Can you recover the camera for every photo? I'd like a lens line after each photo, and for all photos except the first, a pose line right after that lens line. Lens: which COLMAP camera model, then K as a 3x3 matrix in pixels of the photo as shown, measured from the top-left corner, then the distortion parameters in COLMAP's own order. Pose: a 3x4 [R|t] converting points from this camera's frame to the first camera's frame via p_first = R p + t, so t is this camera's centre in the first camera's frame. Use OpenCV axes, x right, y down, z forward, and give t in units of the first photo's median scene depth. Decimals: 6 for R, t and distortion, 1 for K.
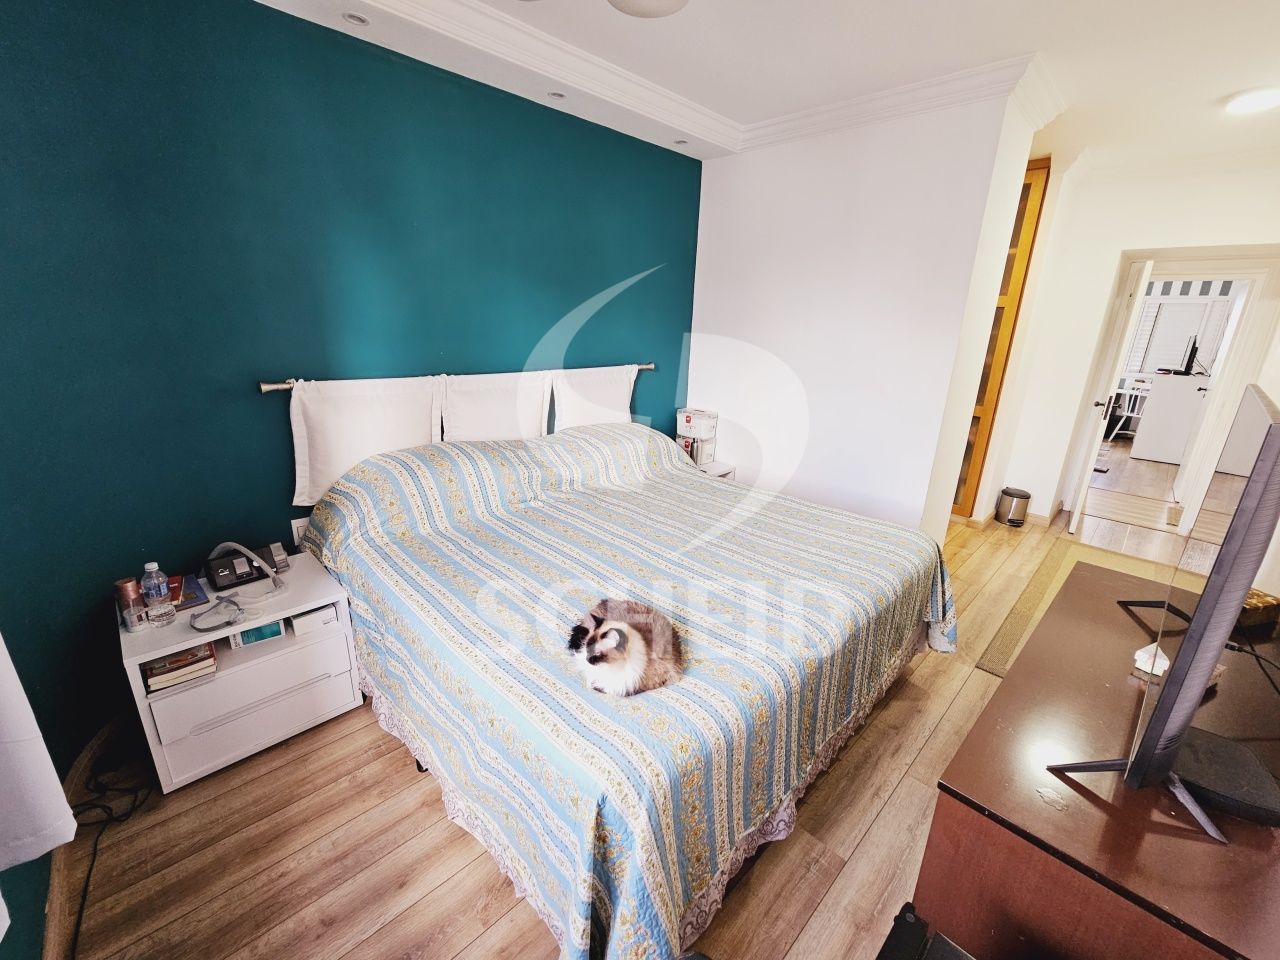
lens RADIAL K [[525.6, 0, 640.0], [0, 525.6, 480.0], [0, 0, 1]] dist [-0.001095, 0.000000]
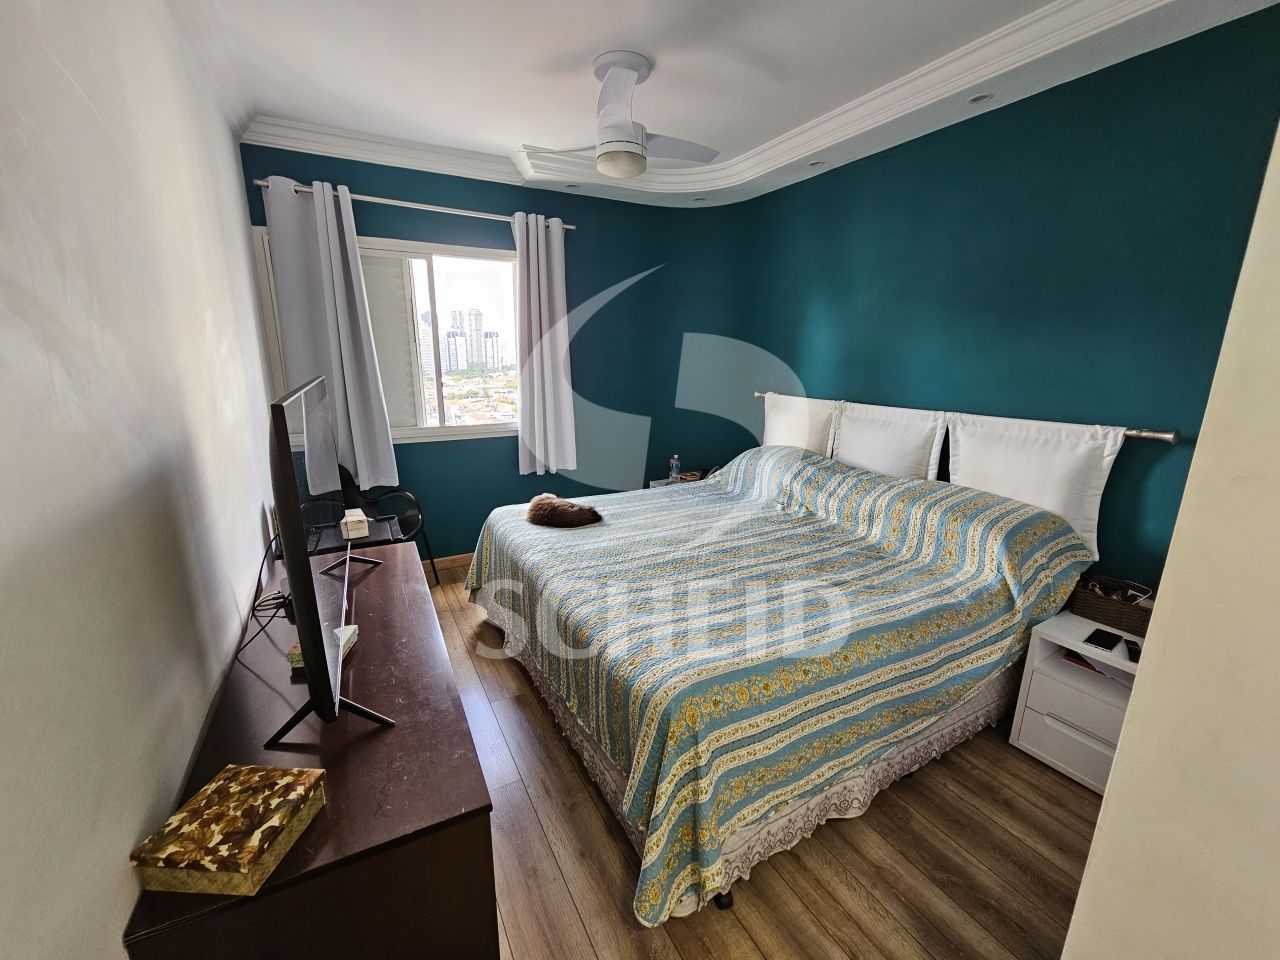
lens RADIAL K [[525.6, 0, 640.0], [0, 525.6, 480.0], [0, 0, 1]] dist [-0.001095, 0.000000]
pose [[-0.270658, 0.194738, -0.942773, 0.959108], [-0.293415, 0.916041, 0.273452, -0.234433], [0.916871, 0.350636, -0.190795, 0.893911]]
